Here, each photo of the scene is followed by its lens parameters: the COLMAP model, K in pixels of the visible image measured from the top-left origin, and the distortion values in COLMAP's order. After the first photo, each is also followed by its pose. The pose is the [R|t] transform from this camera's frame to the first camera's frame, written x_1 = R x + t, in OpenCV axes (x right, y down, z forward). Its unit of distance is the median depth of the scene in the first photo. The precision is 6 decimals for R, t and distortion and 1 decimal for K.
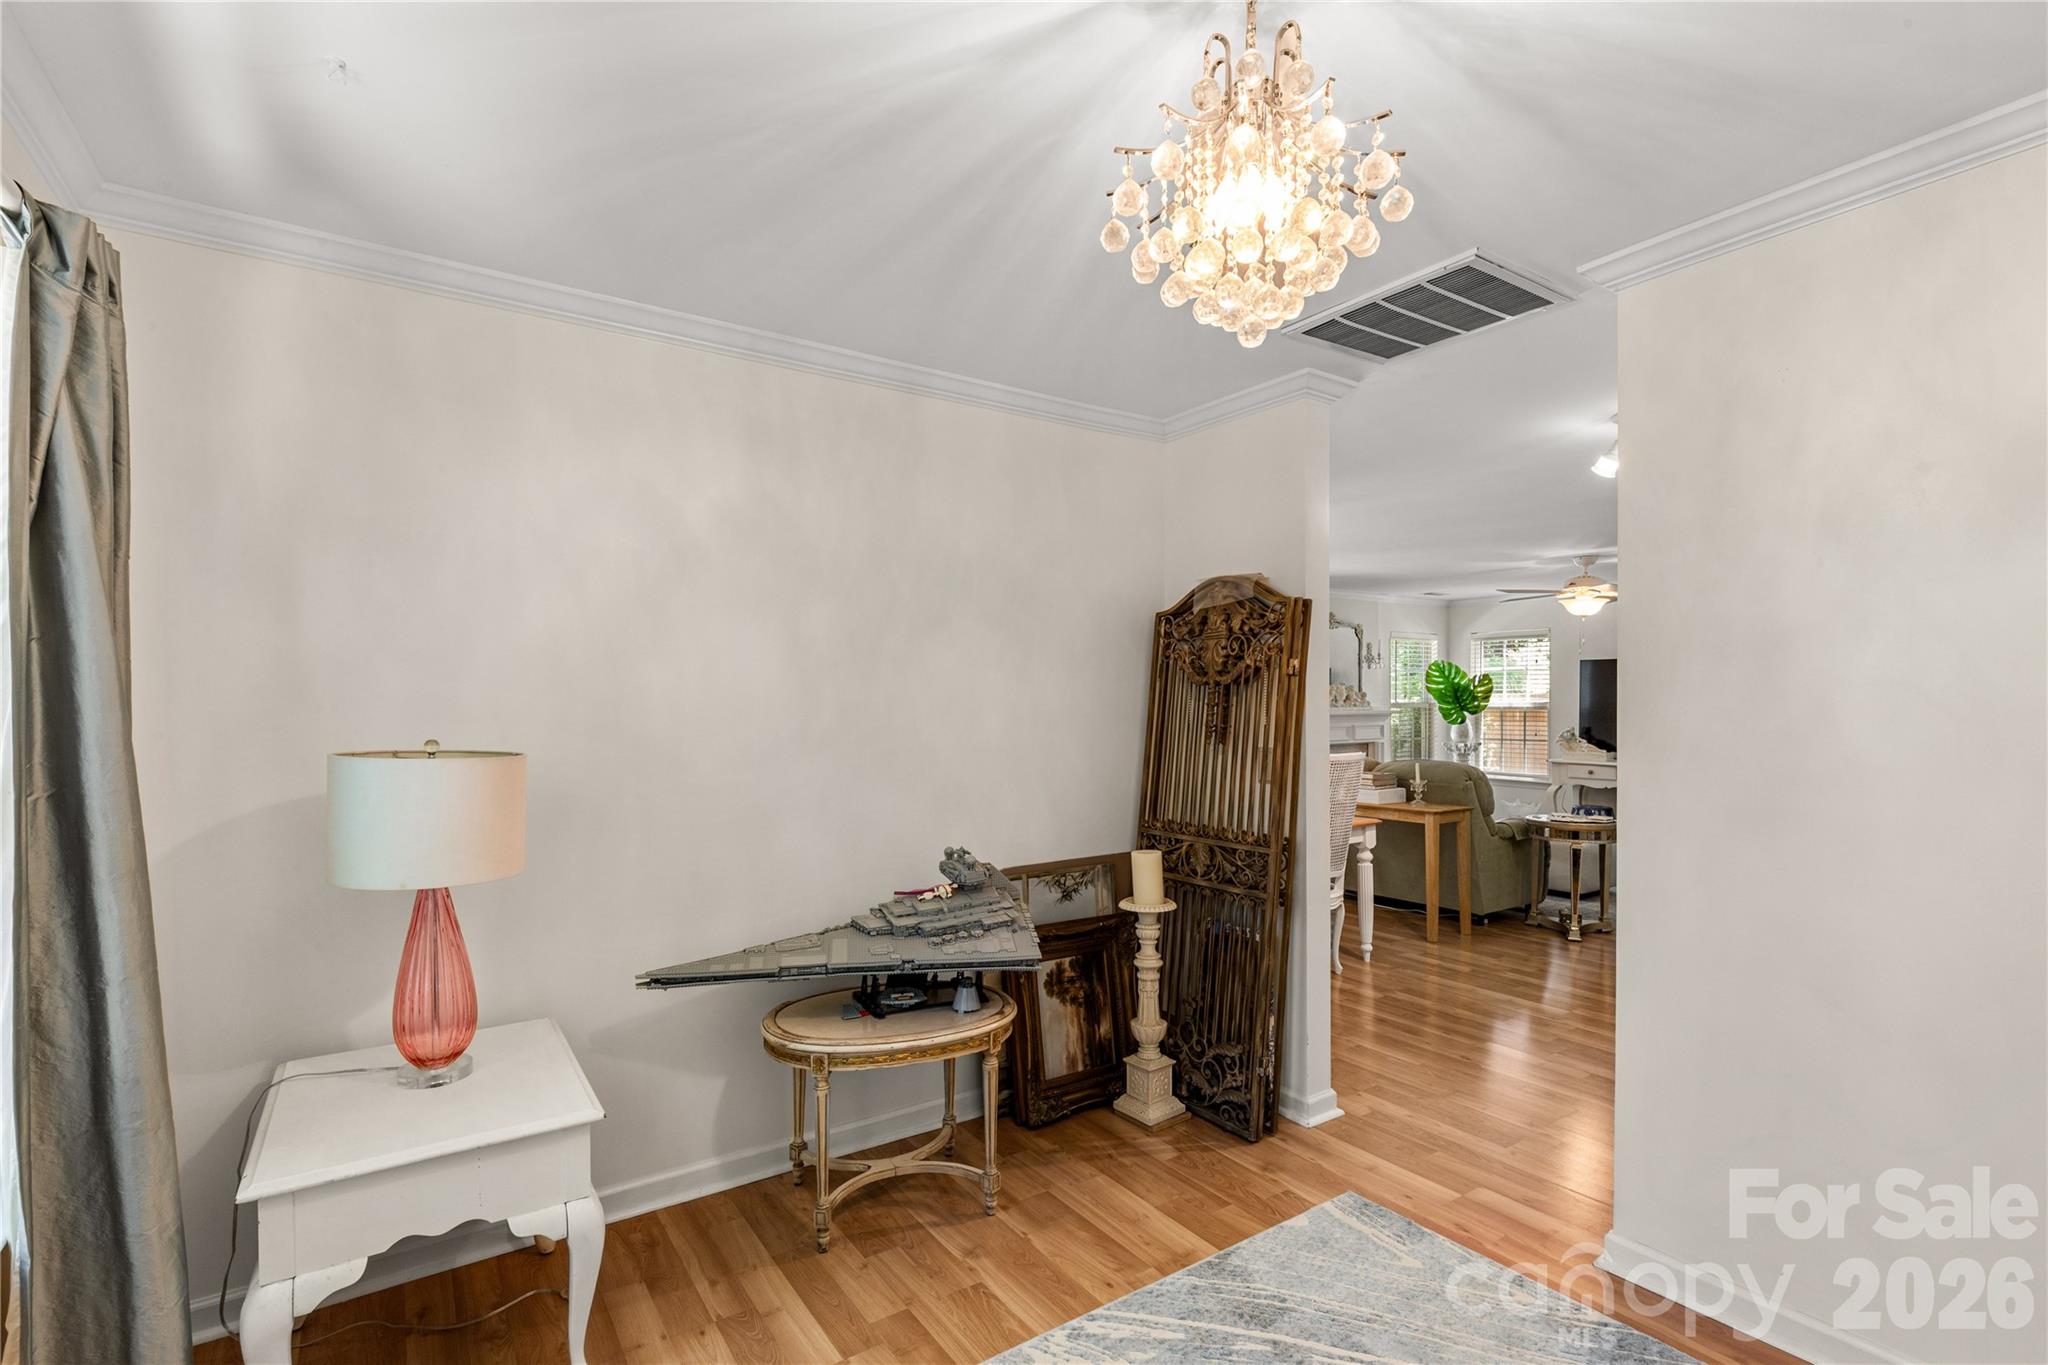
lens RADIAL K [[928.8, 0, 1018.8], [0, 928.8, 726.8], [0, 0, 1]] dist [0.000030, -0.000388]
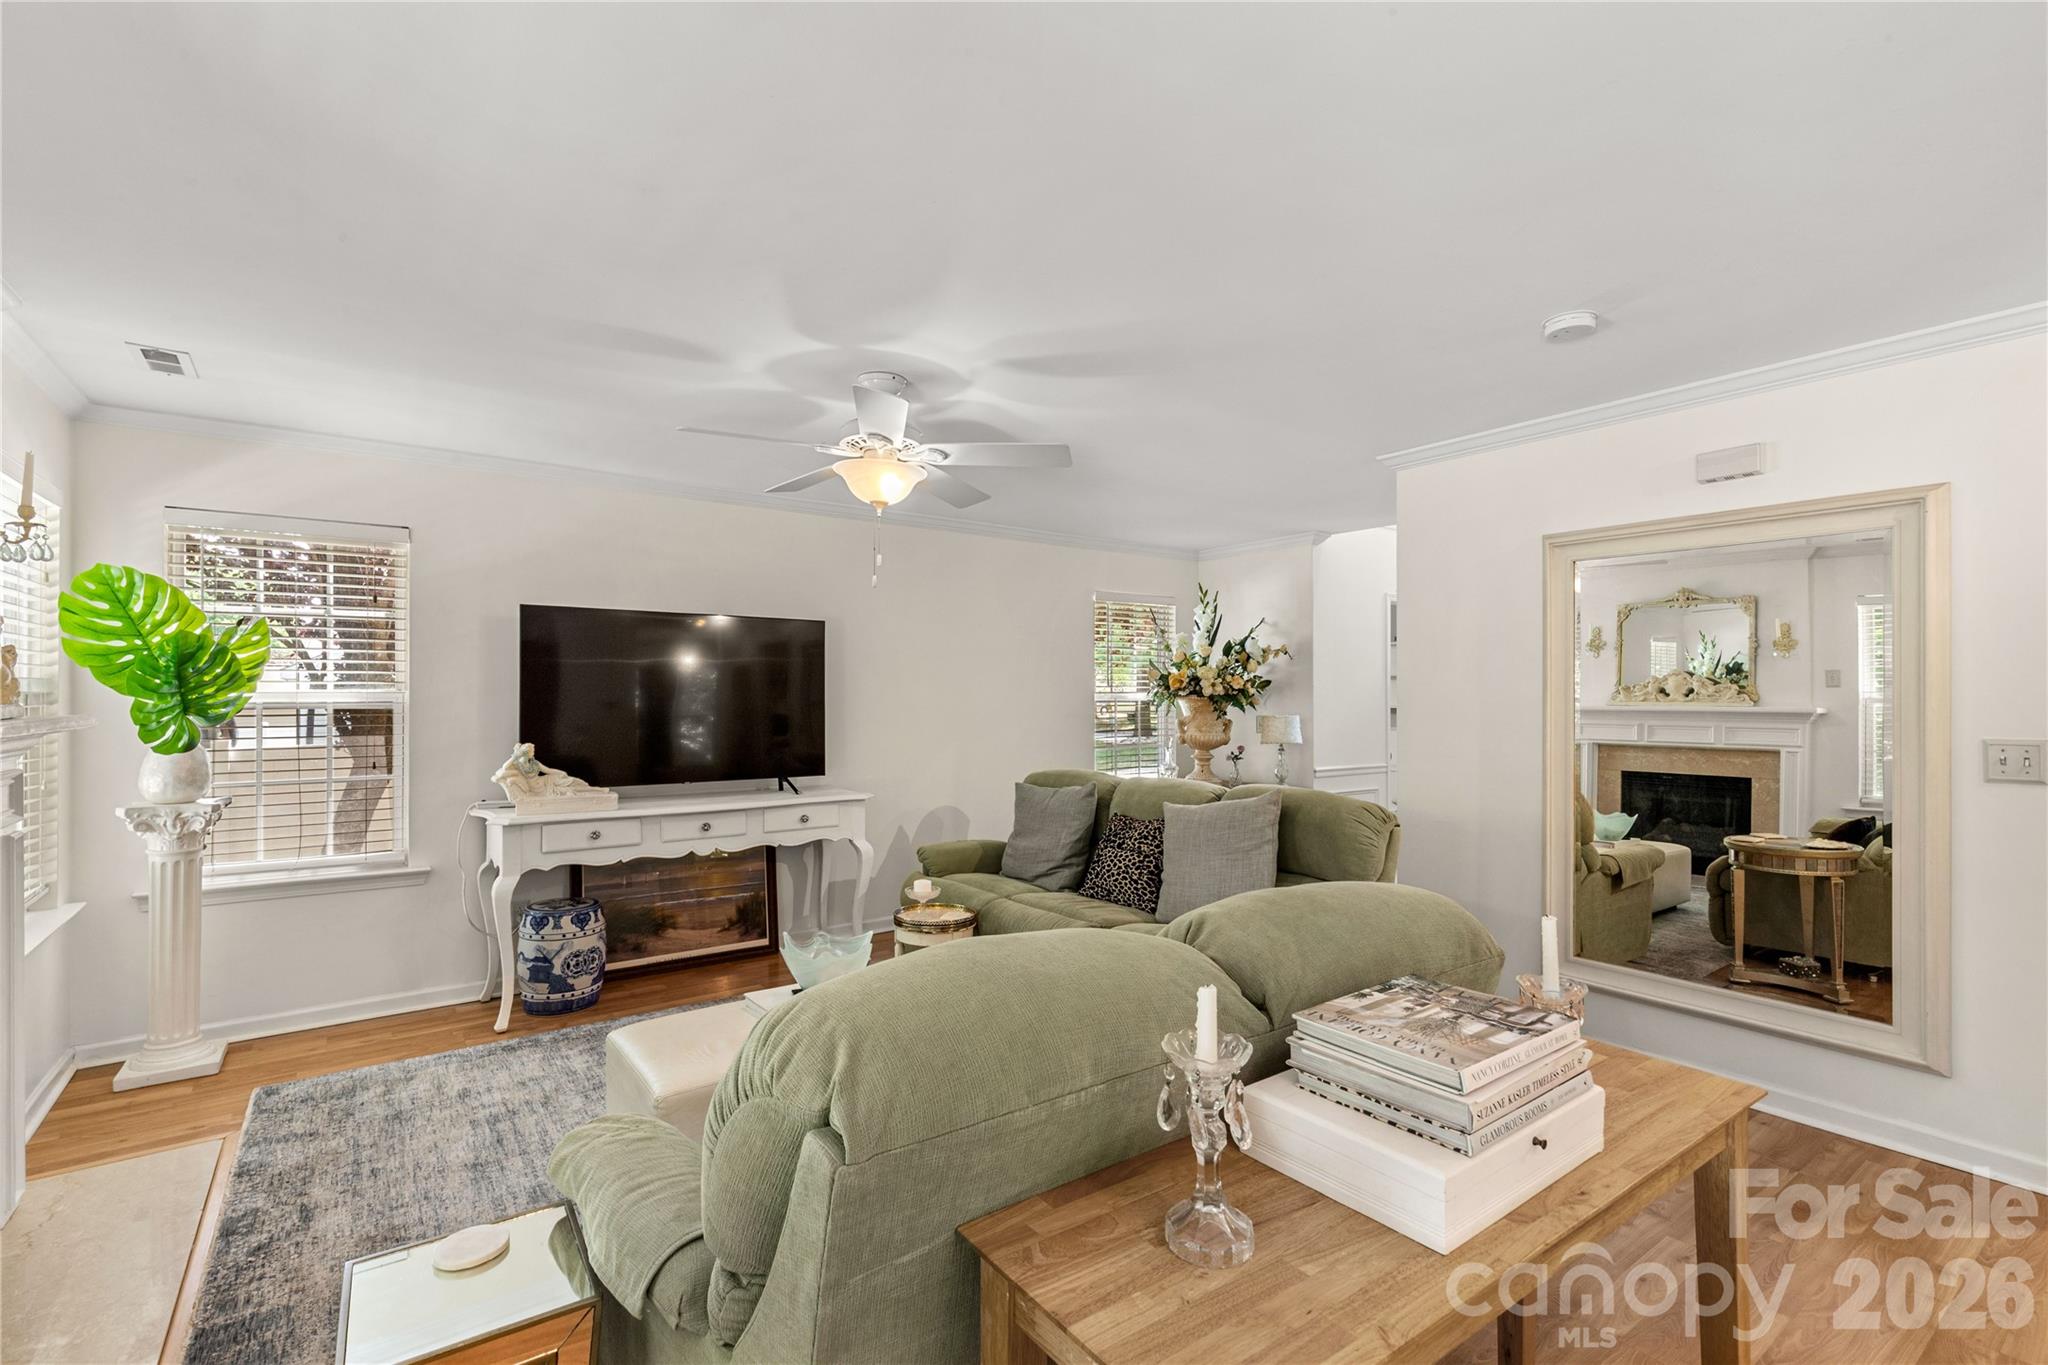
lens RADIAL K [[923.3, 0, 1030.7], [0, 923.3, 689.3], [0, 0, 1]] dist [0.008019, -0.000321]
pose [[-0.044299, 0.010427, 0.998964, 0.106803], [0.025347, 0.999635, -0.009310, -0.016442], [-0.998697, 0.024909, -0.044547, 0.728921]]
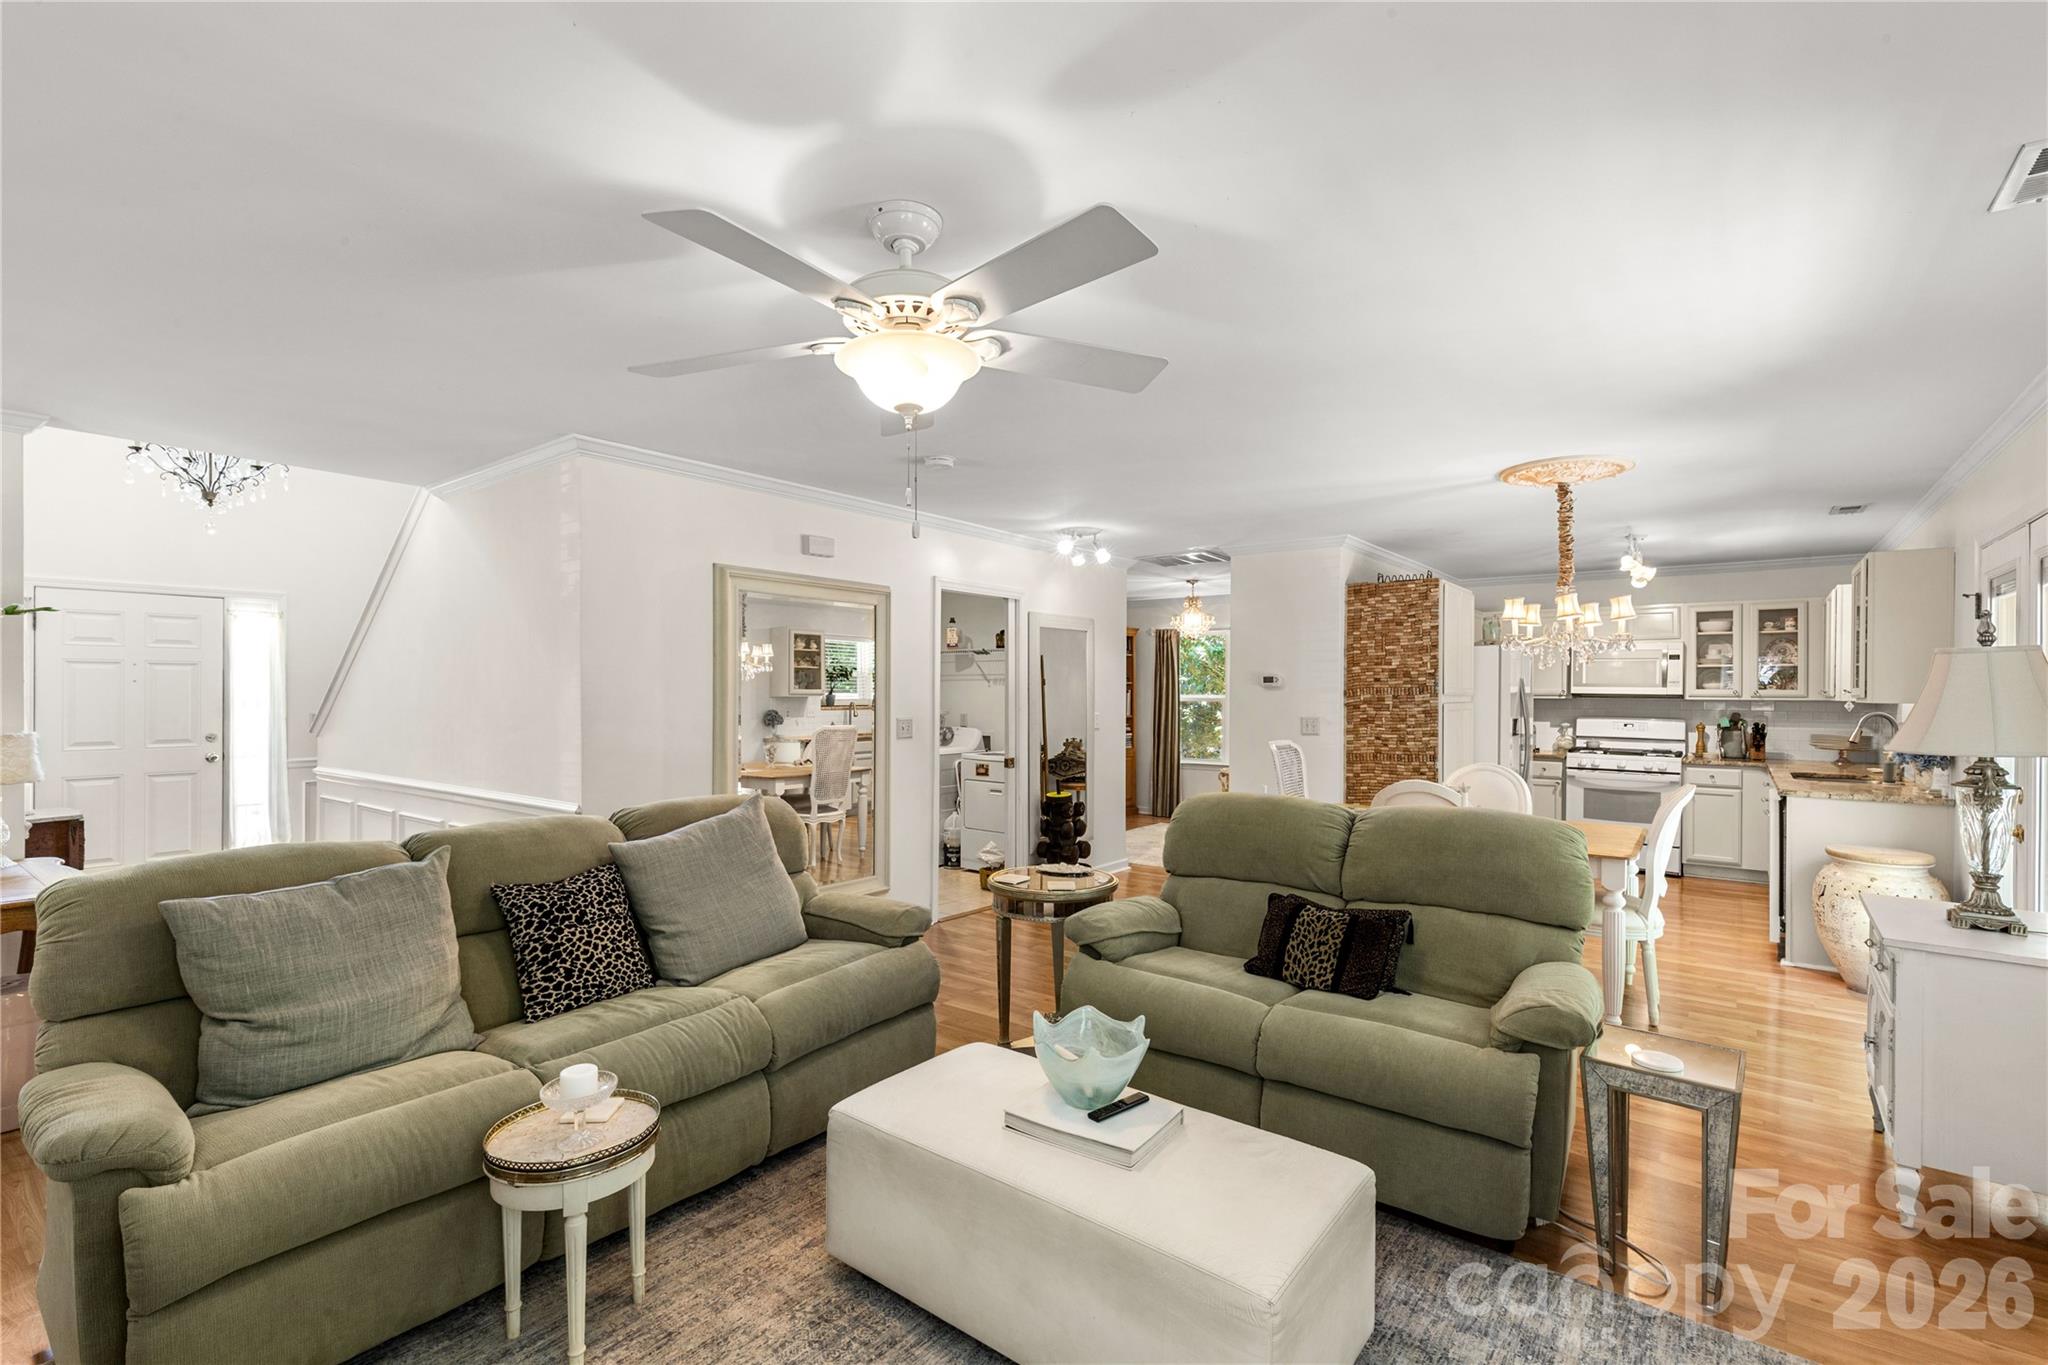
lens RADIAL K [[920.7, 0, 1017.7], [0, 920.7, 698.0], [0, 0, 1]] dist [0.000451, -0.000816]
pose [[-0.951054, 0.002409, -0.309014, 0.509699], [-0.007581, 0.999487, 0.031122, -0.027915], [0.308931, 0.031941, -0.950548, 1.000339]]
